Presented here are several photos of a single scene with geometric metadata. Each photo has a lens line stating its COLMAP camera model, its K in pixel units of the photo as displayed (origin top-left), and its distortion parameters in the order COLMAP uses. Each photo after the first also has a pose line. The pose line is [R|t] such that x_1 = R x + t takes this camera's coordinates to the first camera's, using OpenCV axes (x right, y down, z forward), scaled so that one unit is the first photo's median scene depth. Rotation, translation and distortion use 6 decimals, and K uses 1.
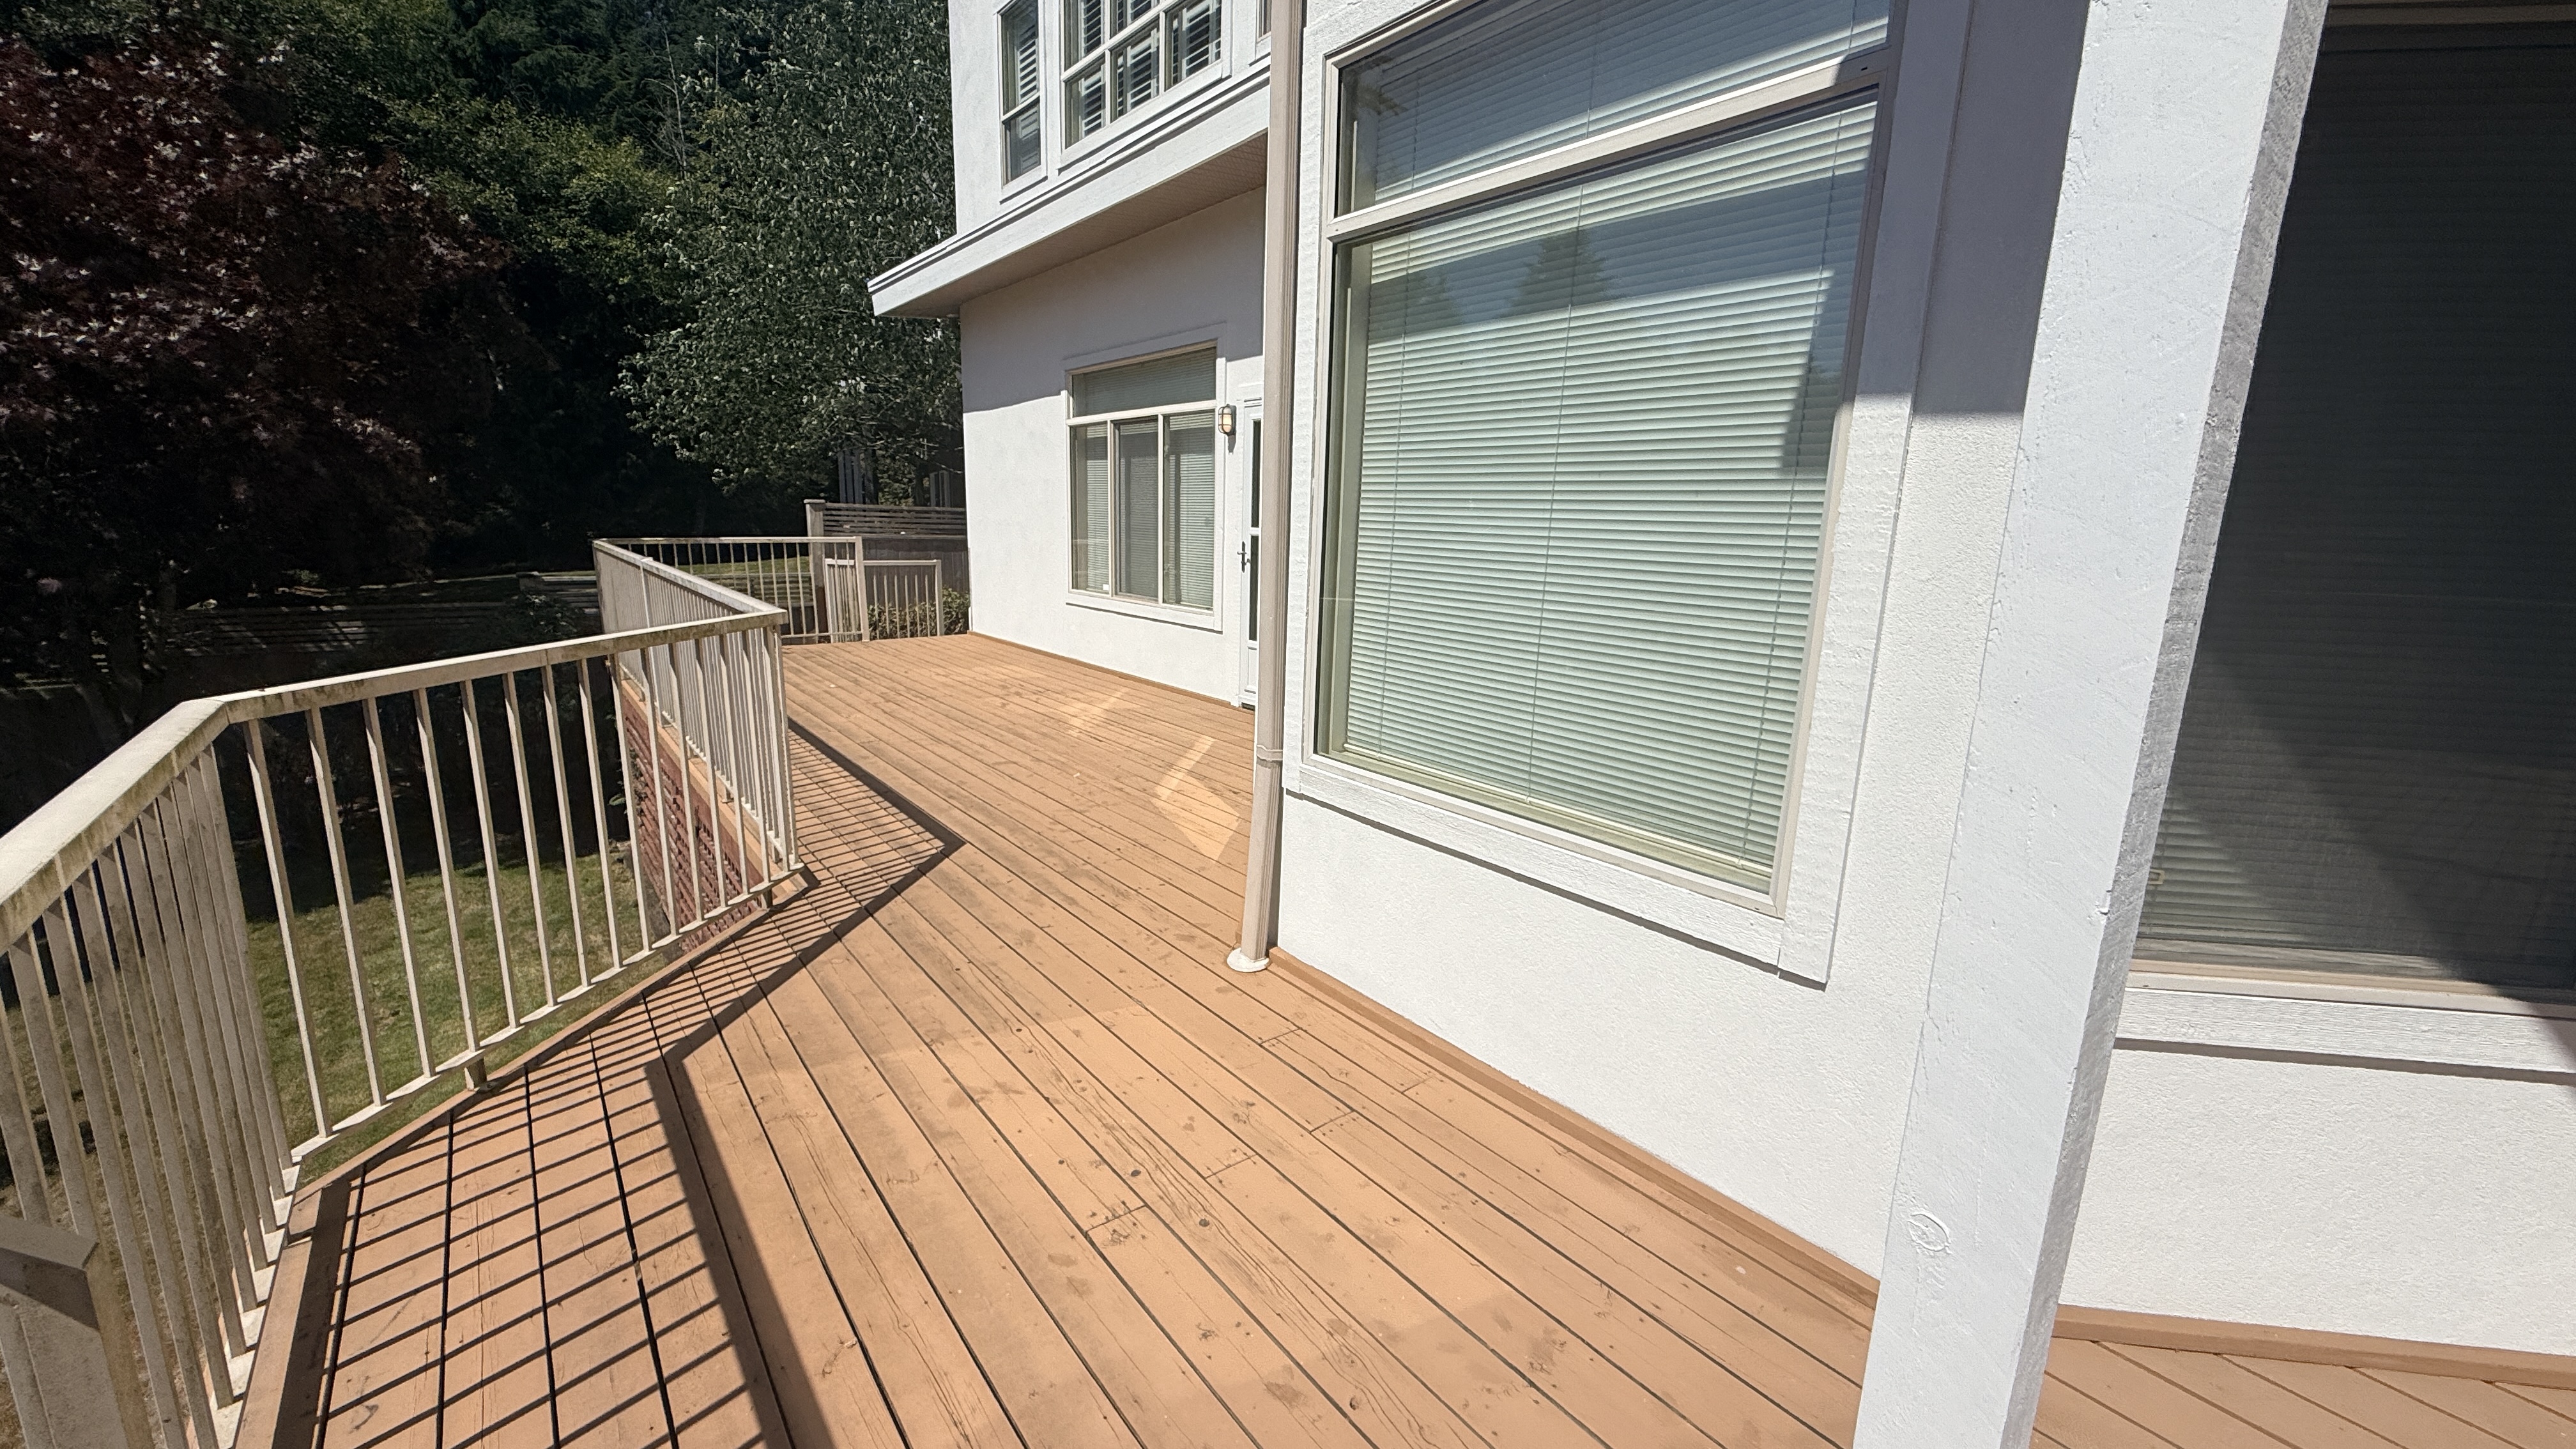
lens RADIAL K [[1028.2, 0, 1282.2], [0, 1028.2, 722.0], [0, 0, 1]] dist [-0.001143, 0.000001]
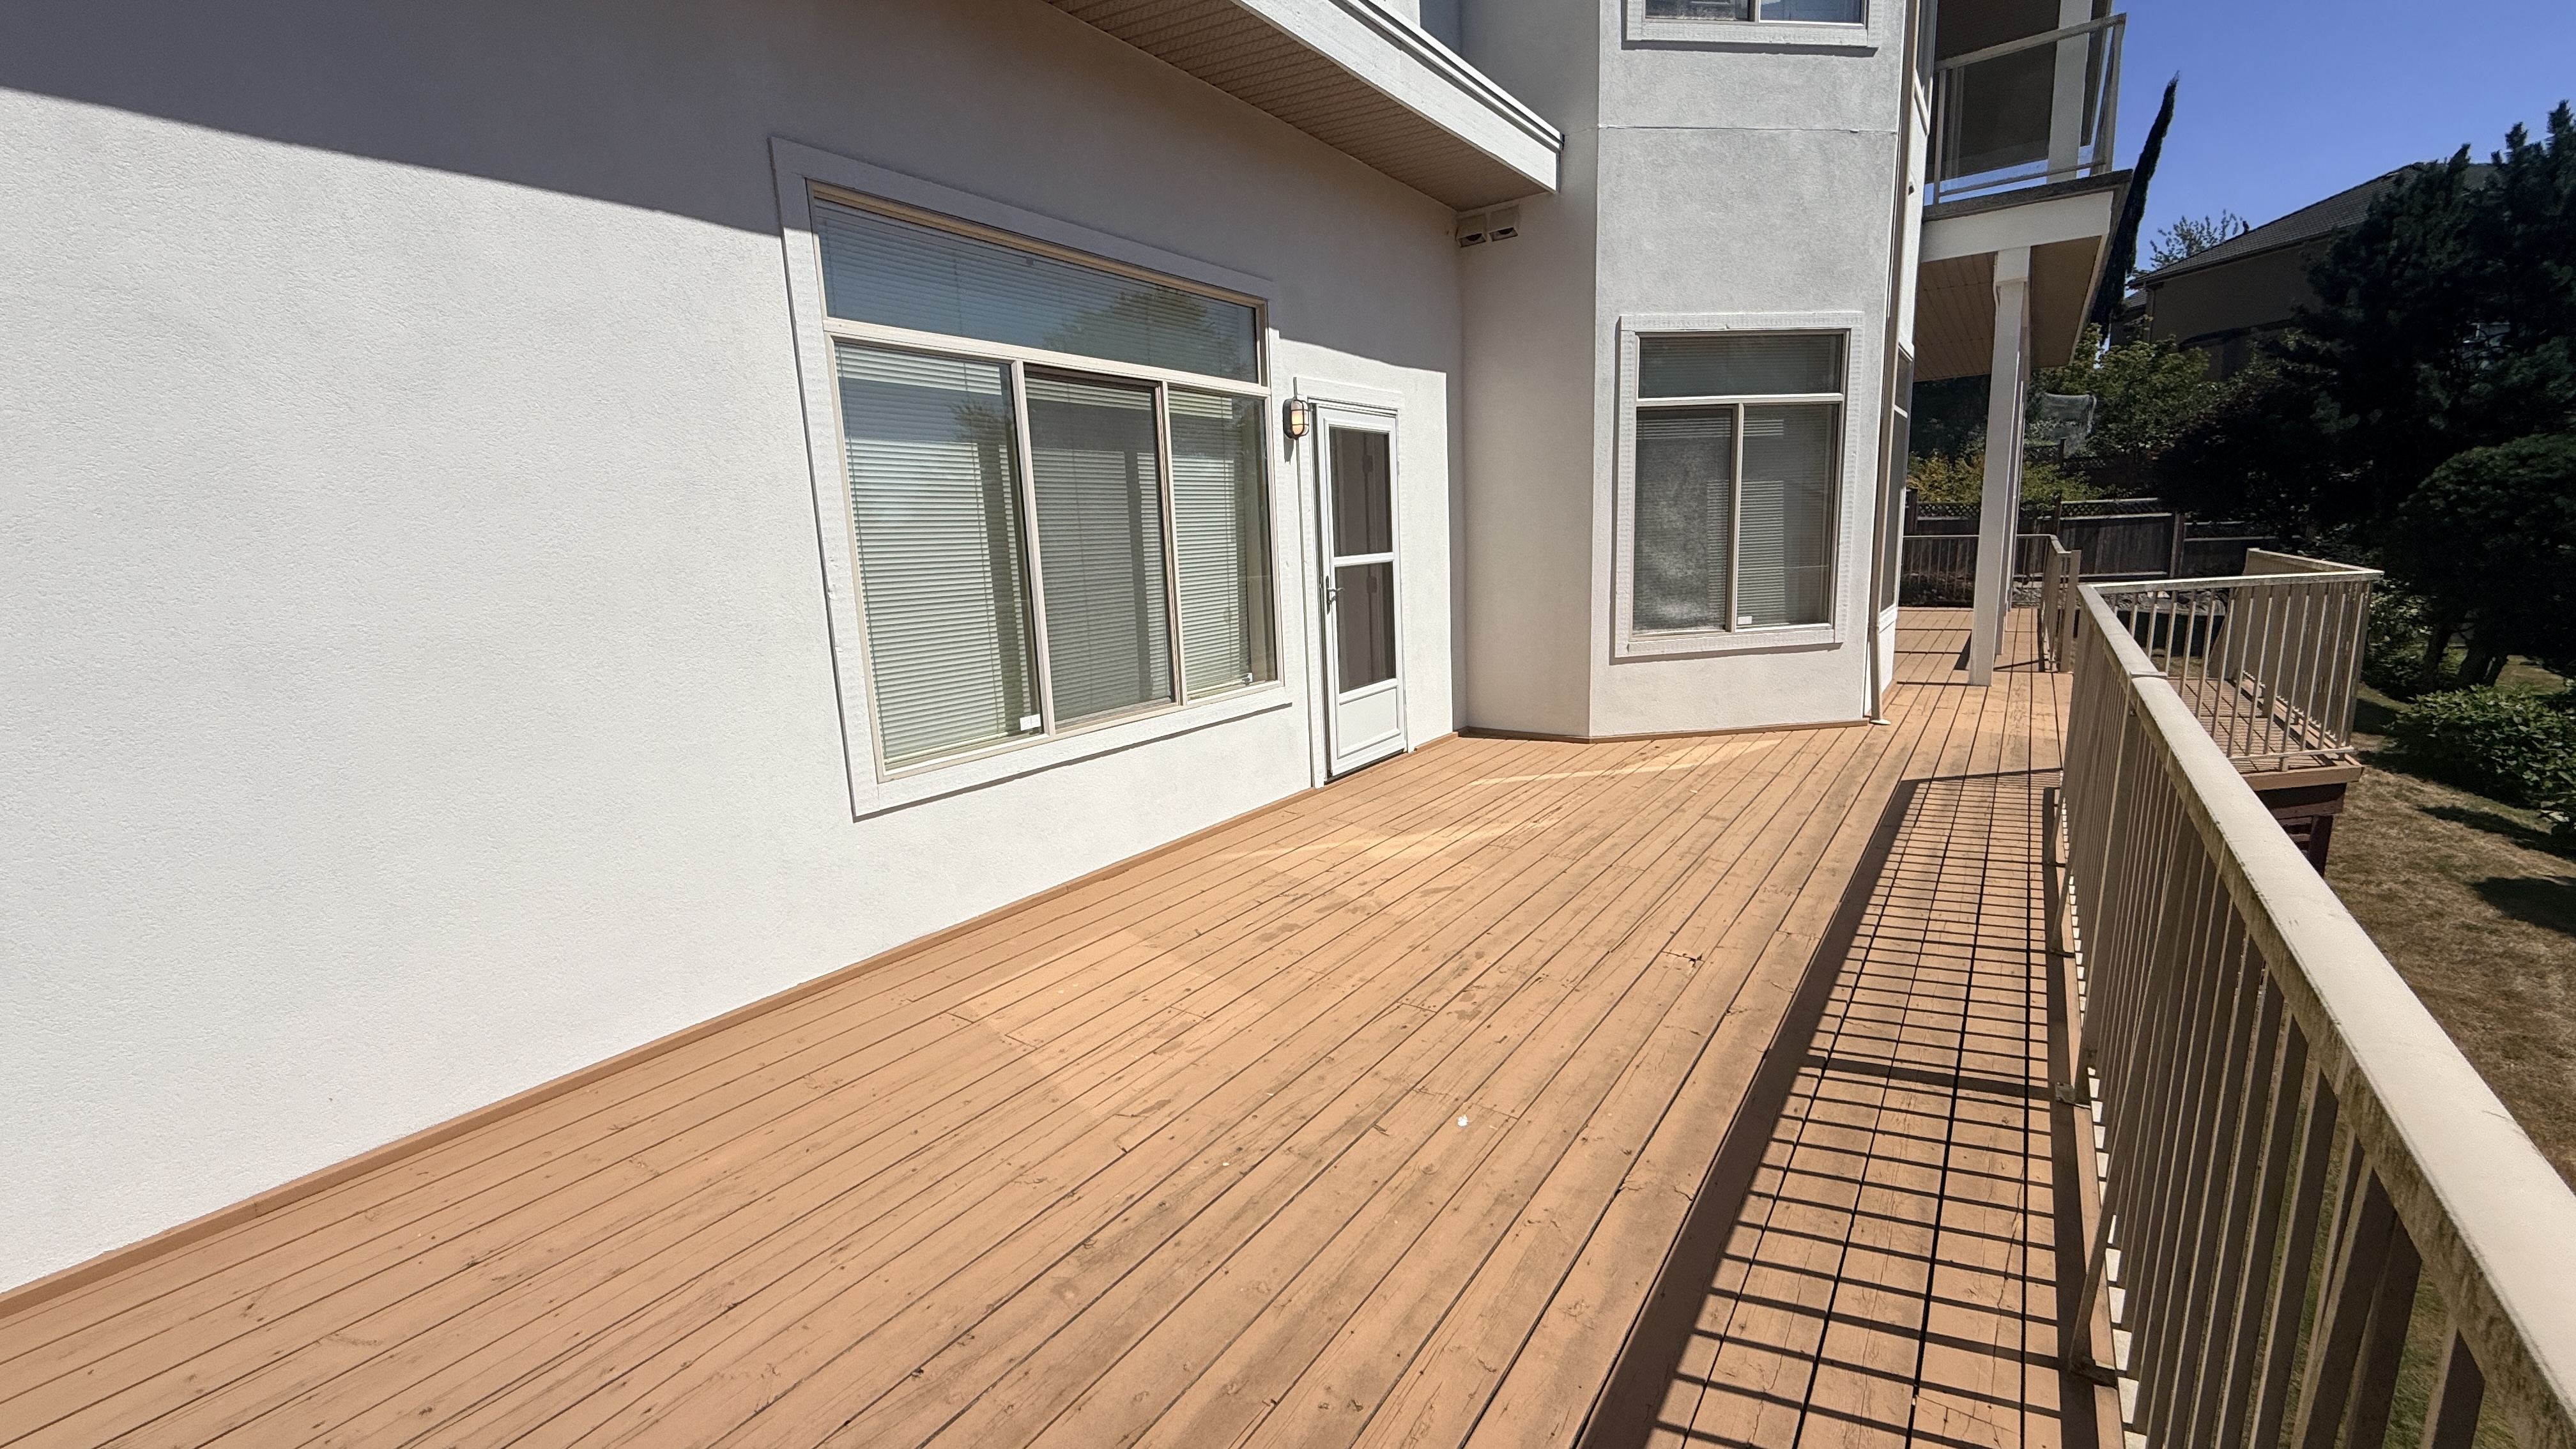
lens RADIAL K [[1028.2, 0, 1282.2], [0, 1028.2, 722.0], [0, 0, 1]] dist [-0.001143, 0.000001]
pose [[-0.288778, -0.176766, 0.940936, -0.984431], [0.225622, 0.942562, 0.246316, -0.337348], [-0.930431, 0.283427, -0.232308, 1.545095]]
